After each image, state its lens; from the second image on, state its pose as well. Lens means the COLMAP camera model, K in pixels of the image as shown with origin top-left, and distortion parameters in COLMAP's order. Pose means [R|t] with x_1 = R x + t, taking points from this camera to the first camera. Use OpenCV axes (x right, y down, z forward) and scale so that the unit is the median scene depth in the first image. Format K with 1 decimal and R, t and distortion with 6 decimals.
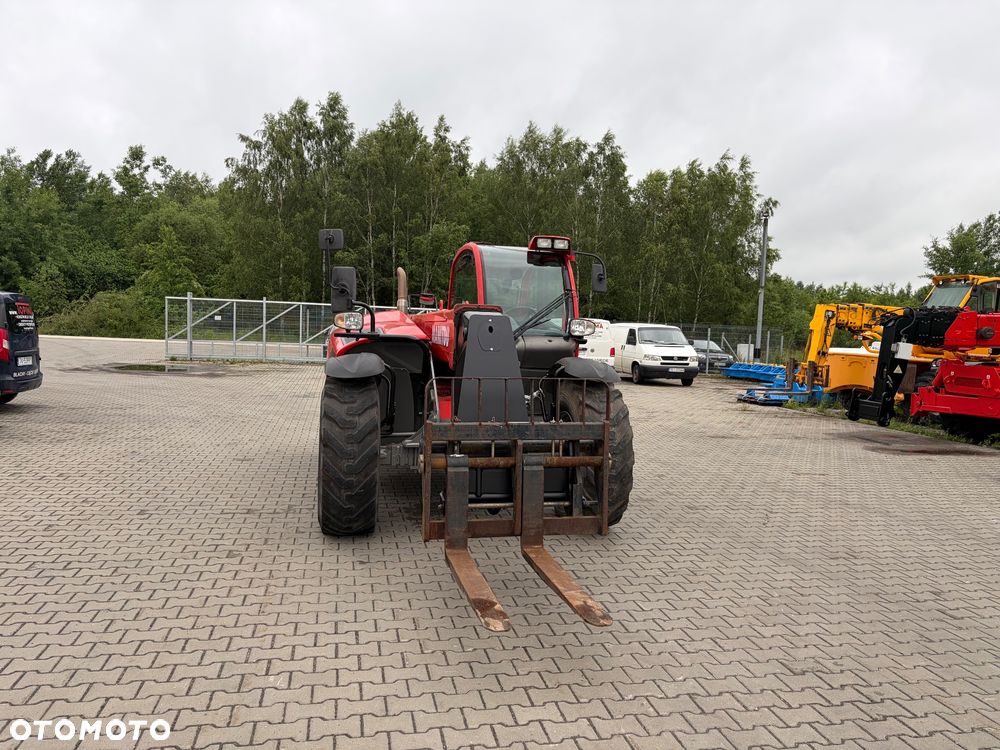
lens RADIAL K [[748.3, 0, 508.7], [0, 748.3, 380.8], [0, 0, 1]] dist [0.051764, -0.047334]
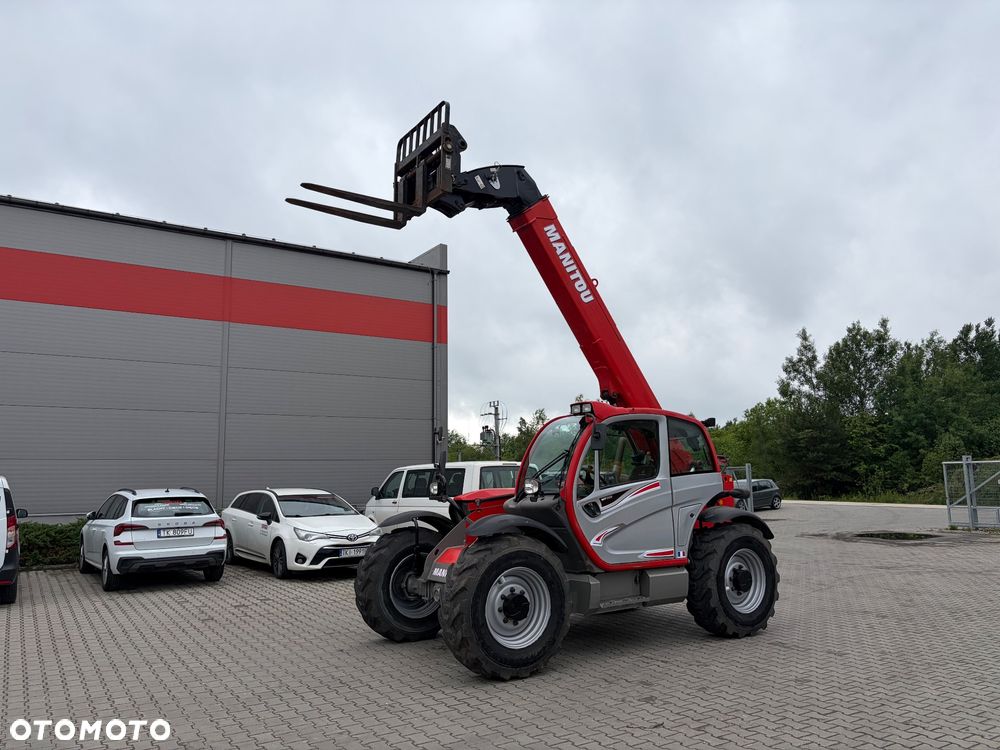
lens RADIAL K [[748.3, 0, 503.0], [0, 748.3, 373.6], [0, 0, 1]] dist [0.051764, -0.047334]
pose [[0.345780, -0.176722, -0.921523, 0.265272], [-0.040626, 0.978363, -0.202866, -0.002150], [0.937436, 0.107584, 0.331119, 0.137036]]
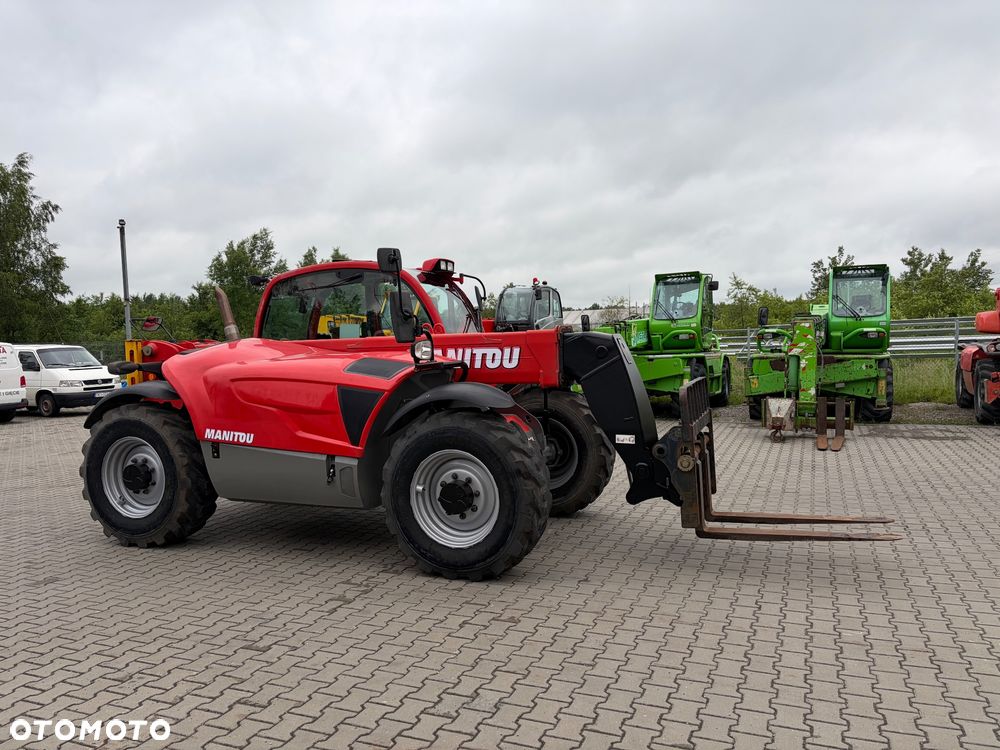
lens RADIAL K [[748.3, 0, 501.5], [0, 748.3, 366.8], [0, 0, 1]] dist [0.051764, -0.047334]
pose [[0.569116, -0.087983, 0.817537, -0.197874], [0.112382, 0.993252, 0.028660, -0.016674], [-0.814541, 0.075565, 0.575163, 0.088930]]
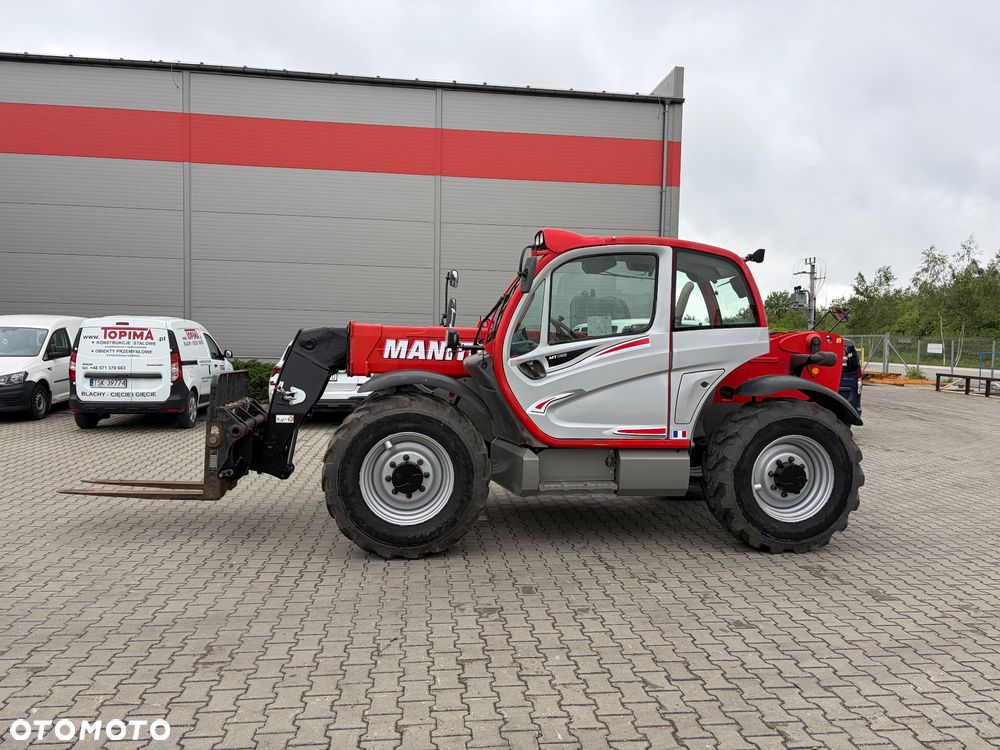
lens RADIAL K [[748.3, 0, 504.6], [0, 748.3, 378.1], [0, 0, 1]] dist [0.051764, -0.047334]
pose [[-0.095489, 0.004833, -0.995419, 0.228322], [-0.095478, 0.995333, 0.013992, -0.010005], [0.990841, 0.096376, -0.094582, 0.272508]]
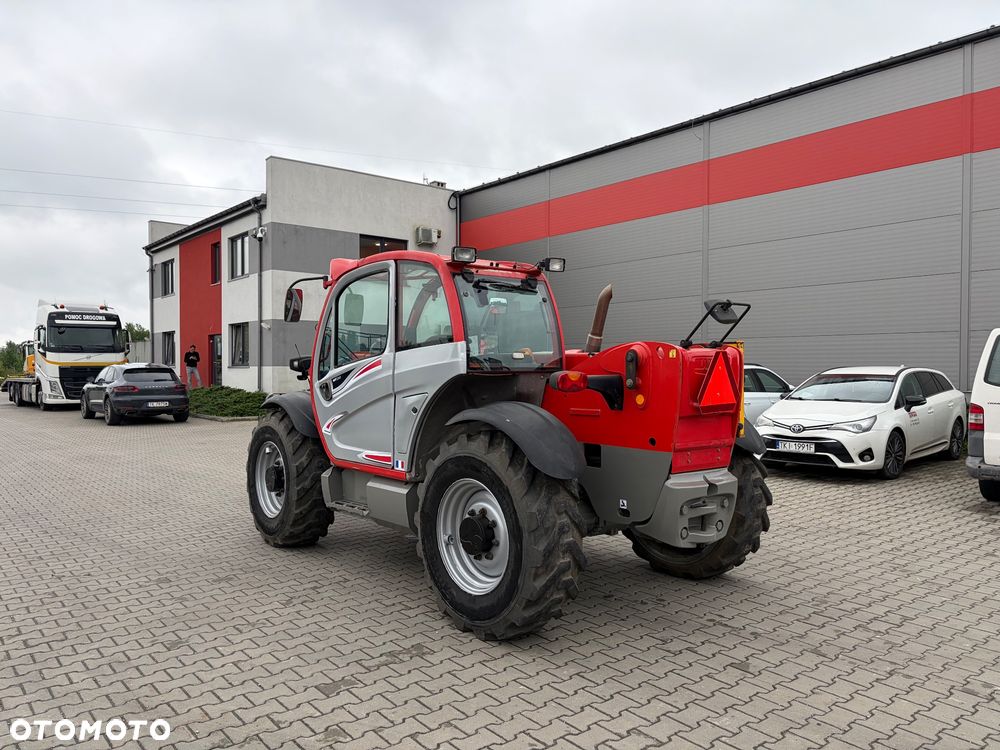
lens RADIAL K [[748.3, 0, 500.9], [0, 748.3, 374.1], [0, 0, 1]] dist [0.051764, -0.047334]
pose [[-0.890844, -0.034472, -0.452999, 0.076868], [-0.066786, 0.996221, 0.055528, -0.031274], [0.449373, 0.079721, -0.889780, 0.482852]]
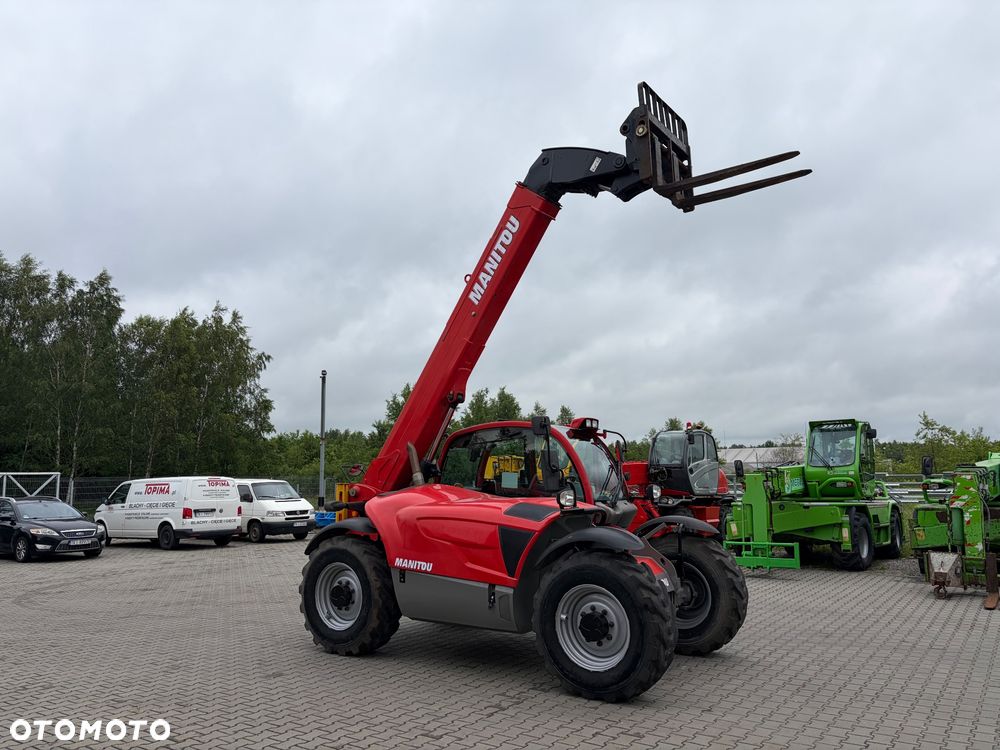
lens RADIAL K [[748.3, 0, 496.3], [0, 748.3, 371.9], [0, 0, 1]] dist [0.051764, -0.047334]
pose [[0.736841, 0.045870, 0.674508, -0.230168], [0.090909, 0.981912, -0.166085, -0.019842], [-0.669926, 0.183697, 0.719343, 0.052282]]
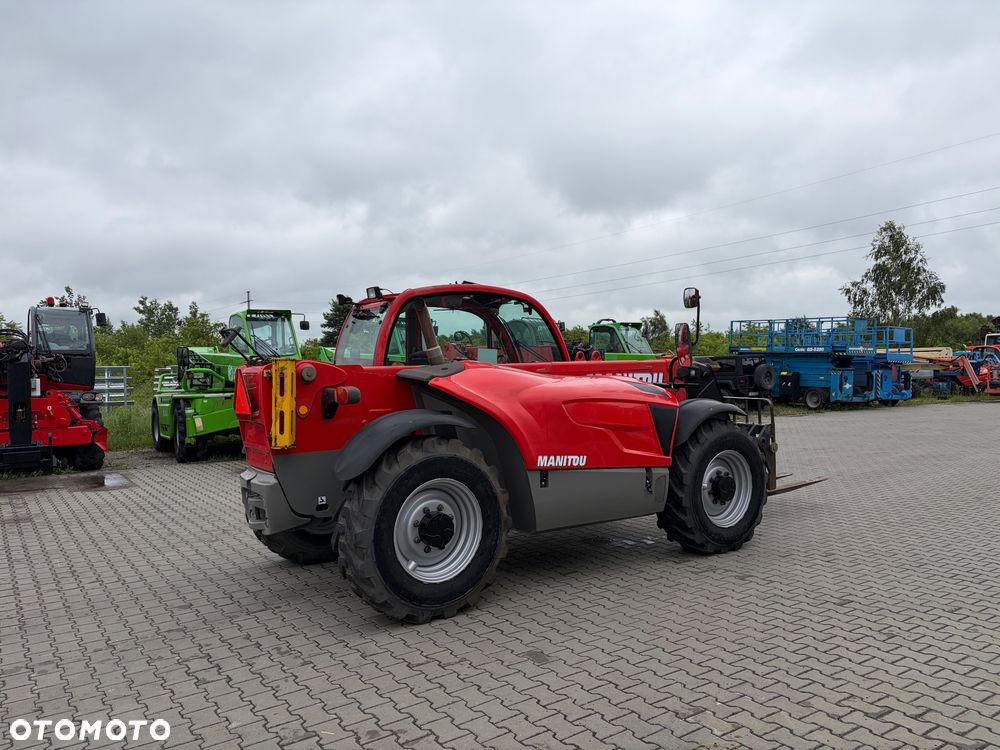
lens RADIAL K [[748.3, 0, 497.2], [0, 748.3, 374.4], [0, 0, 1]] dist [0.051764, -0.047334]
pose [[-0.385491, -0.045162, 0.921606, -0.247590], [0.063622, 0.995123, 0.075377, -0.039539], [-0.920516, 0.087692, -0.380738, 0.370779]]
